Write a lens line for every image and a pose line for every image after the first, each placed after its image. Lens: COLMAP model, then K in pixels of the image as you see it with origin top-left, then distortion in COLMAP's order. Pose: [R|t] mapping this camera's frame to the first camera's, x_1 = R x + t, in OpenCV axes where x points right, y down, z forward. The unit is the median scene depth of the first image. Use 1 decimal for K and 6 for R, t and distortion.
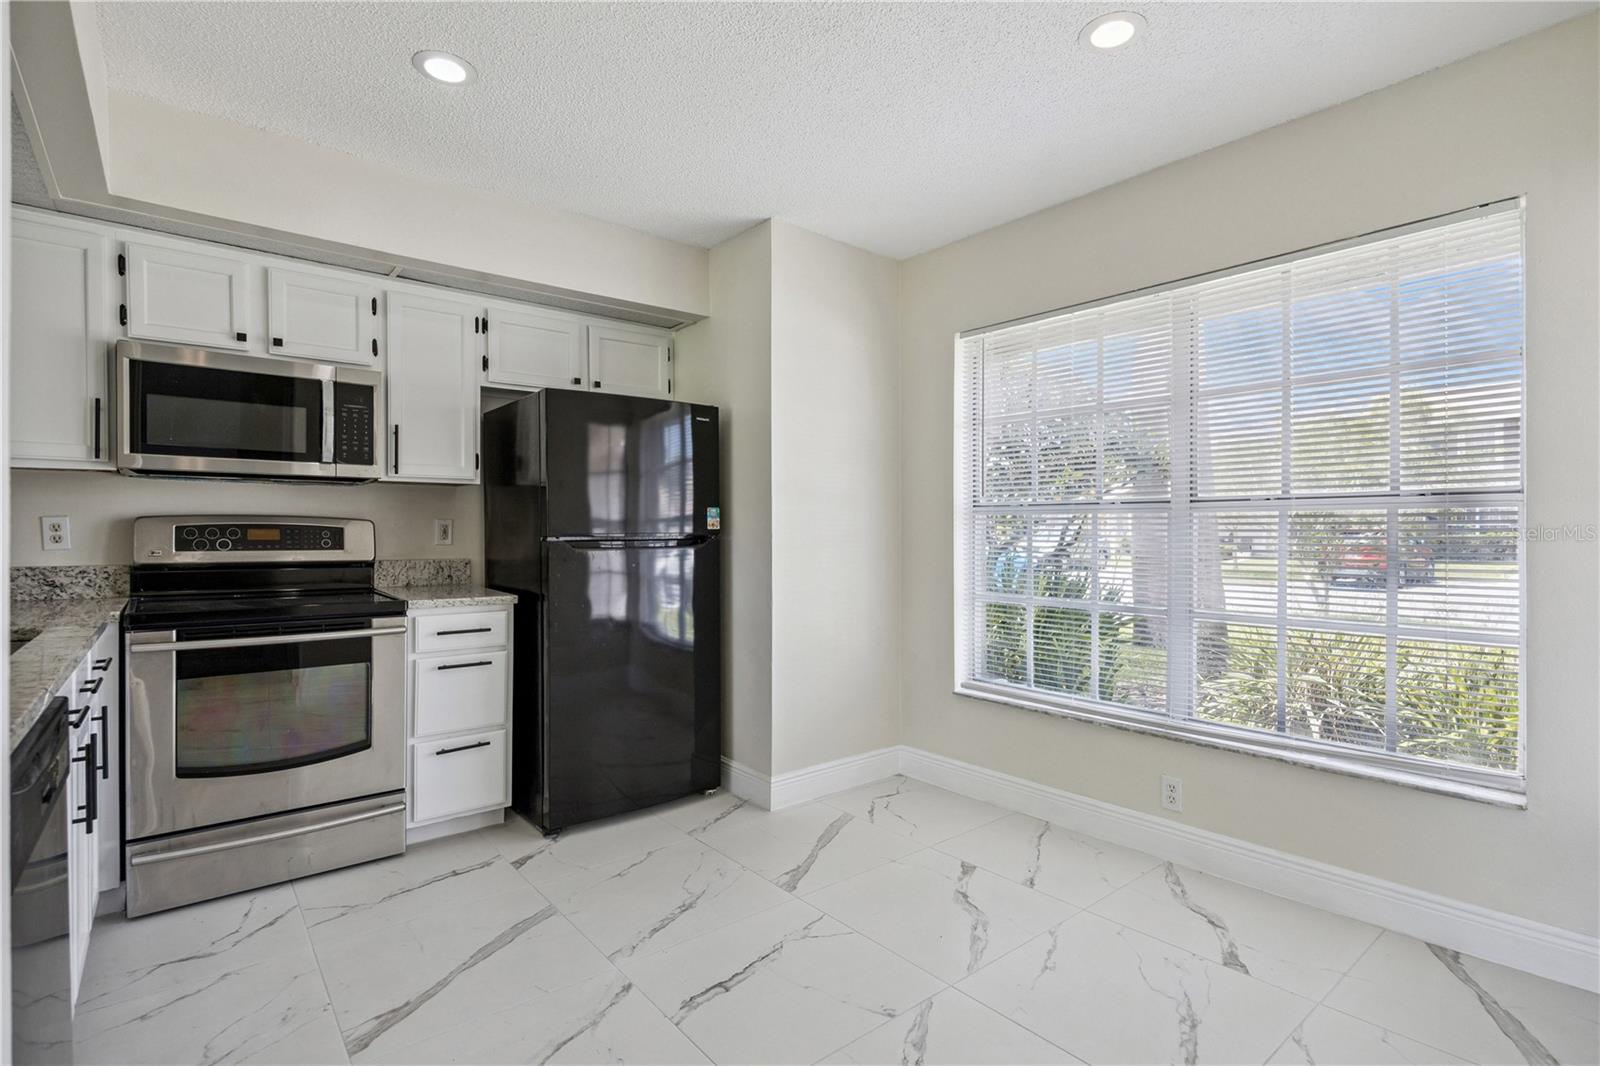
lens RADIAL K [[769.9, 0, 811.9], [0, 769.9, 535.6], [0, 0, 1]] dist [0.001049, 0.000193]
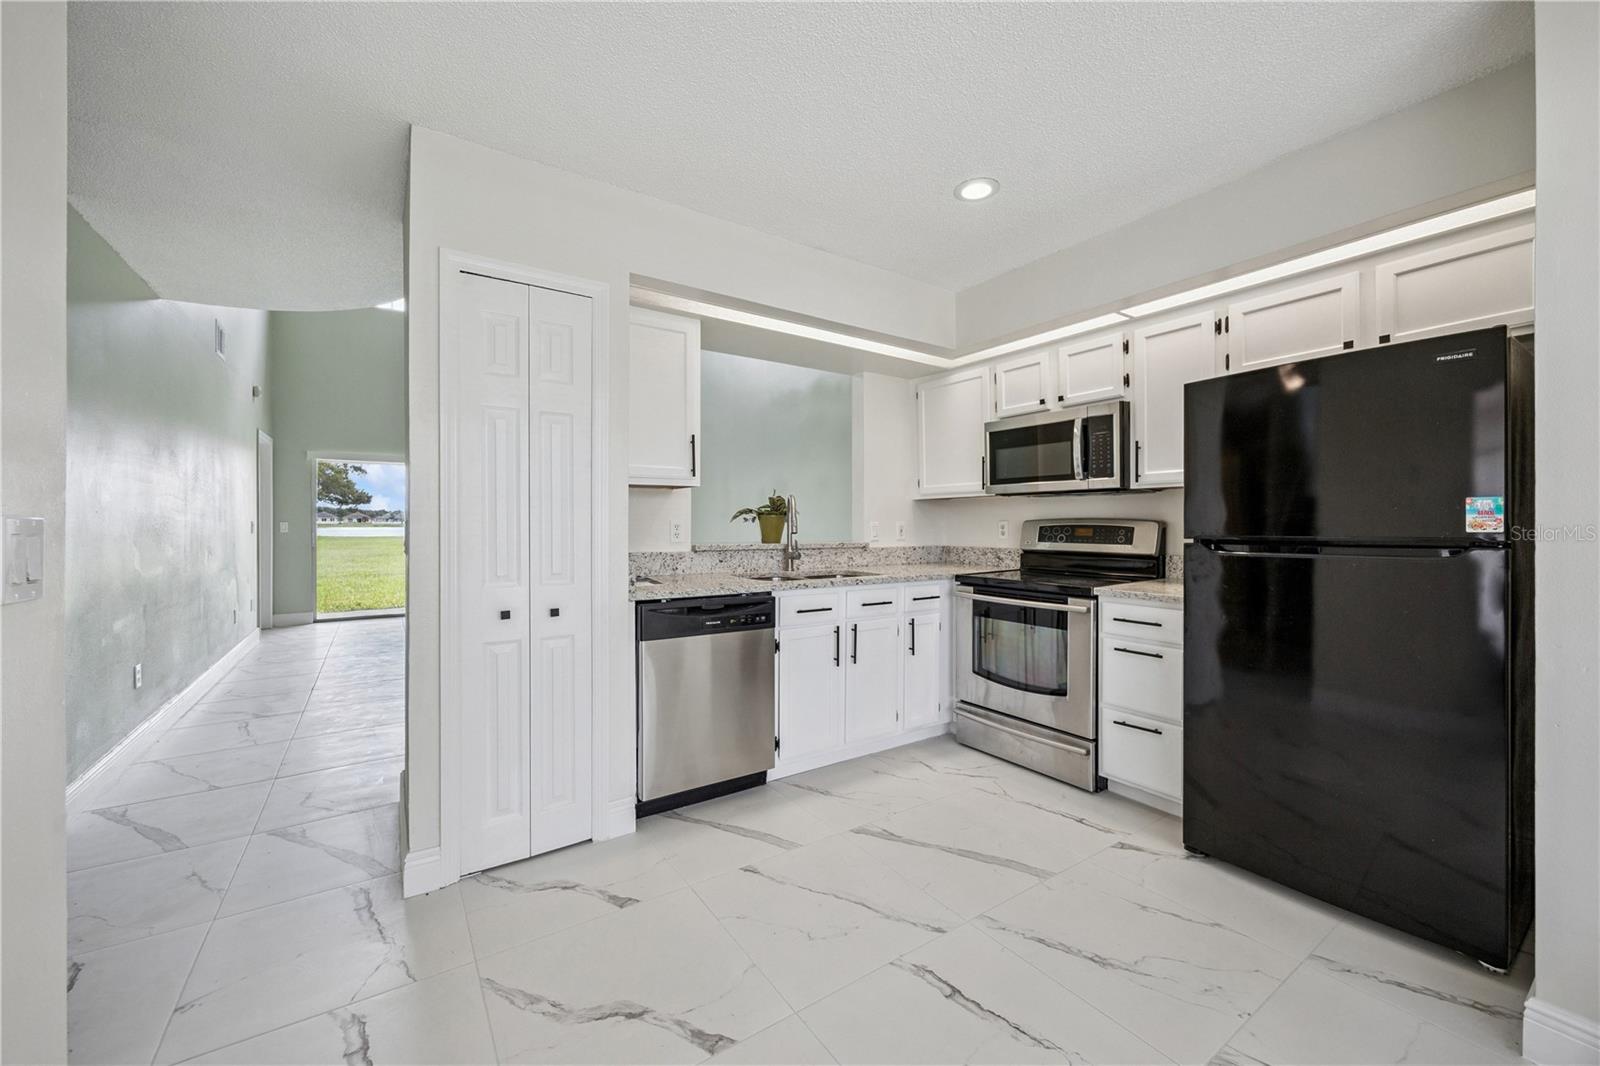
lens RADIAL K [[616.1, 0, 792.0], [0, 616.1, 525.6], [0, 0, 1]] dist [-0.002473, 0.001645]
pose [[-0.104343, 0.003077, -0.994537, 0.486026], [-0.004147, 0.999985, 0.003529, -0.015465], [0.994533, 0.004493, -0.104328, 0.607658]]
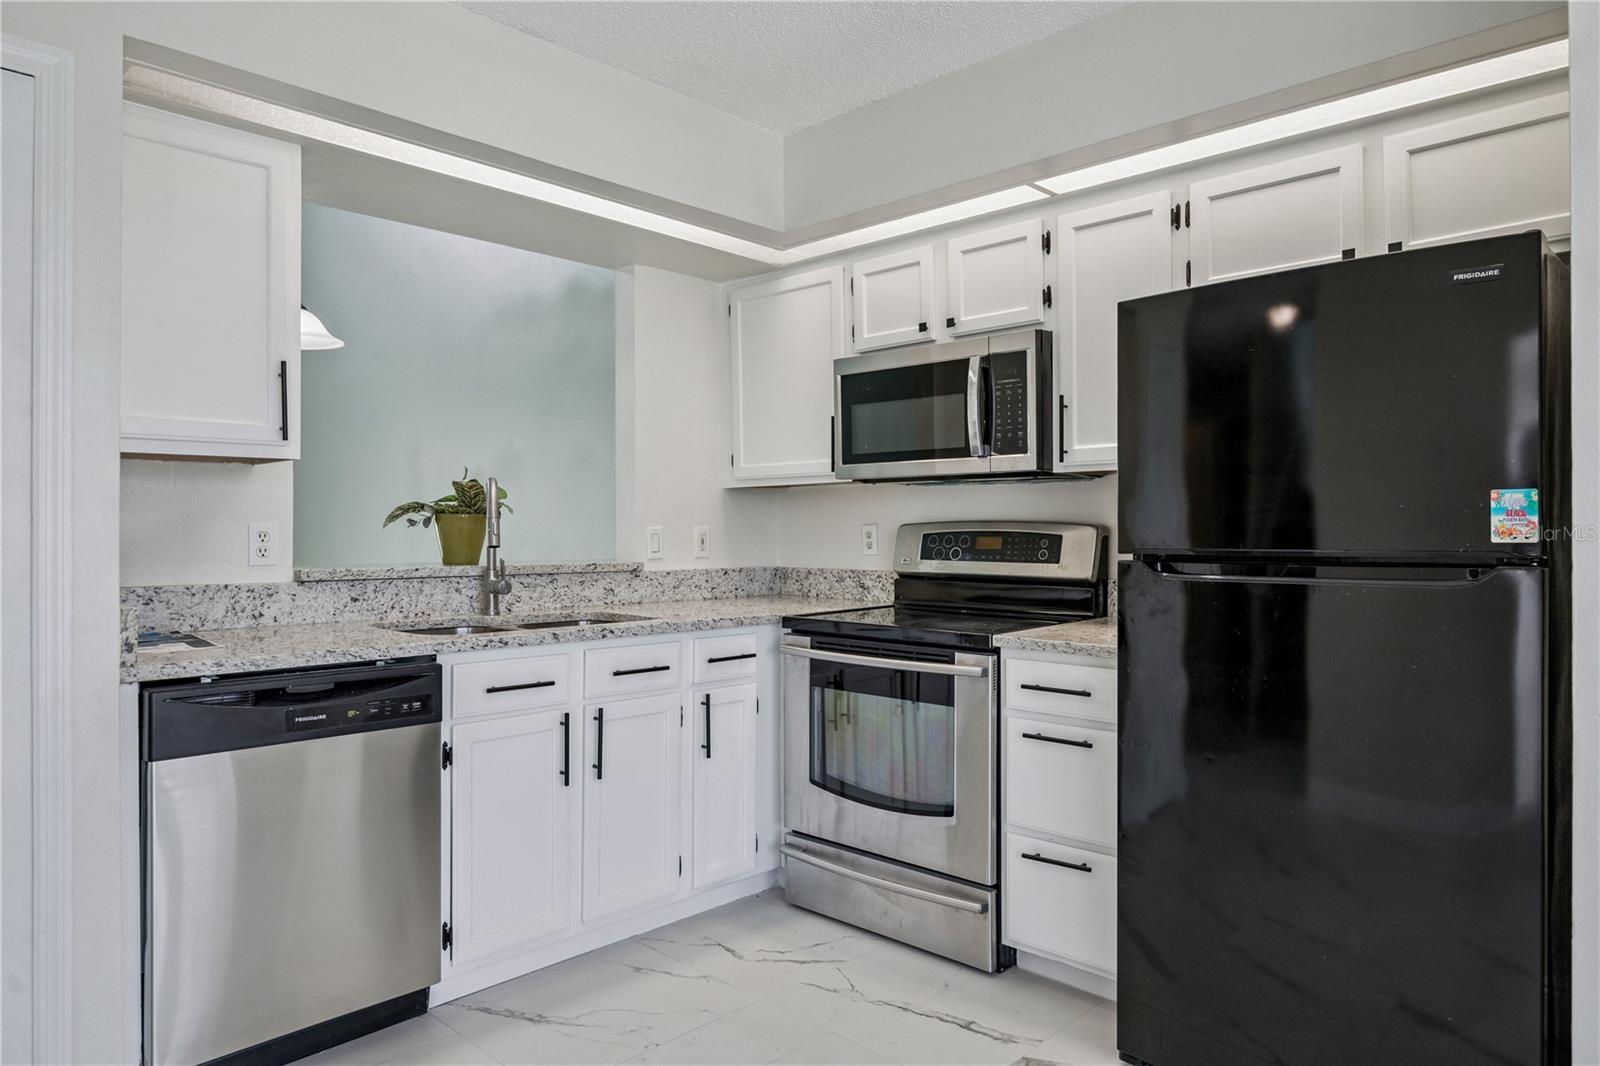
lens RADIAL K [[1029.2, 0, 797.6], [0, 1029.2, 529.5], [0, 0, 1]] dist [0.011375, -0.023228]
pose [[0.108674, 0.000772, -0.994077, 0.429923], [-0.004084, 0.999992, 0.000330, -0.016739], [0.994069, 0.004024, 0.108676, 0.685801]]
